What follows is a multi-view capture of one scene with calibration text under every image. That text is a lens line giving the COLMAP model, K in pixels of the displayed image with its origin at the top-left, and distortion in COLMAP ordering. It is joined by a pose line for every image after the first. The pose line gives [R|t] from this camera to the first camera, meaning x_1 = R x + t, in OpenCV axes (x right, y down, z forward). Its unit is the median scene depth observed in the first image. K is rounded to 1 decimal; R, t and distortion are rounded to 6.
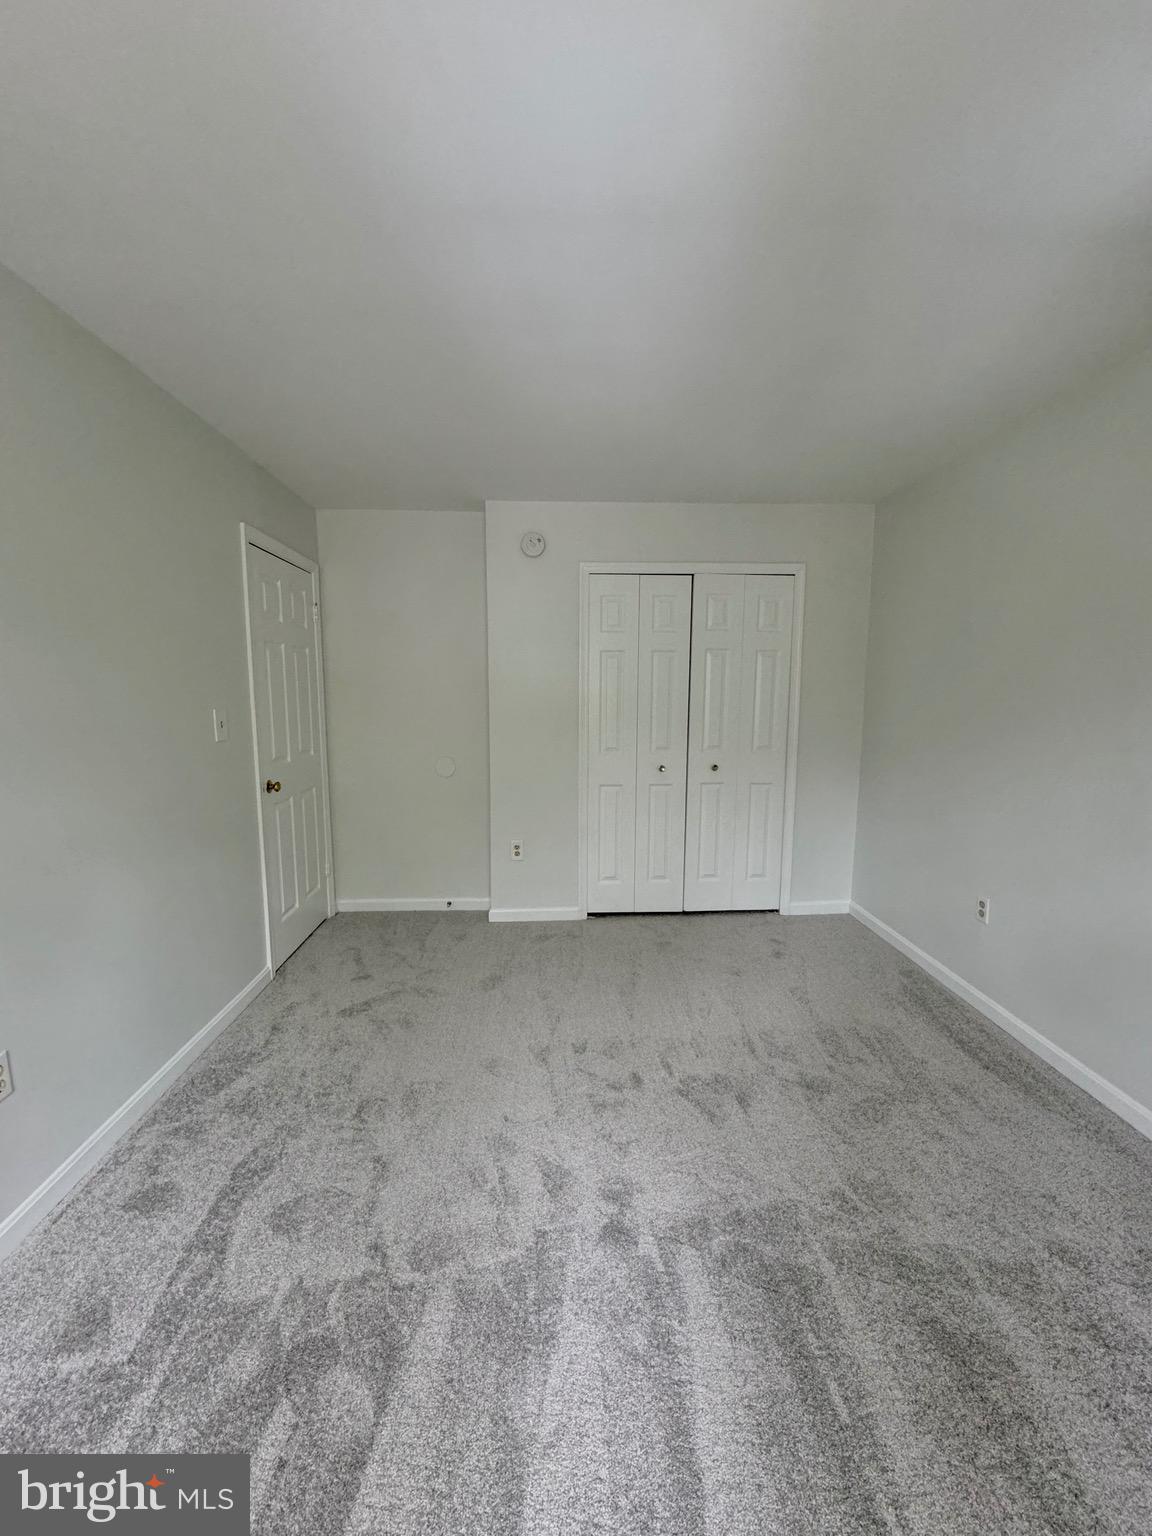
lens RADIAL K [[619.3, 0, 582.4], [0, 619.3, 770.5], [0, 0, 1]] dist [-0.000812, -0.000232]
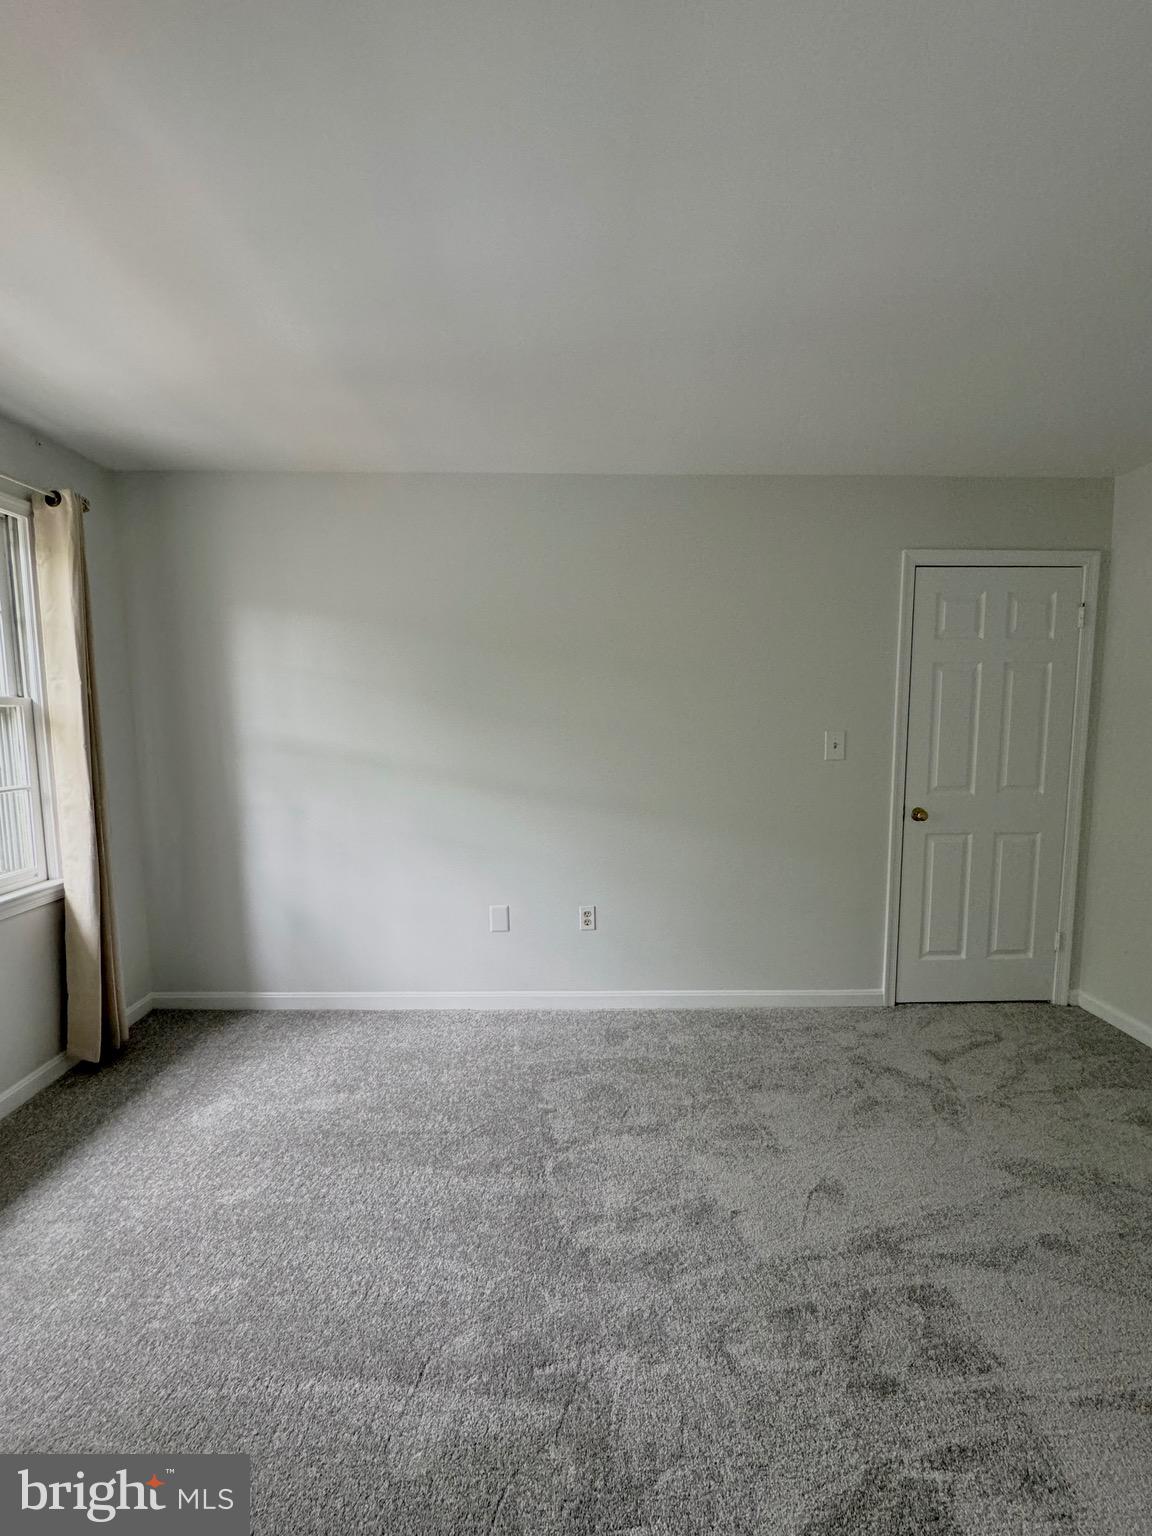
lens RADIAL K [[619.3, 0, 578.8], [0, 619.3, 770.9], [0, 0, 1]] dist [-0.000812, -0.000232]
pose [[-0.049441, 0.093234, -0.994416, 0.582748], [-0.126320, 0.987055, 0.098825, -0.085379], [0.990757, 0.130501, -0.037024, 0.624123]]
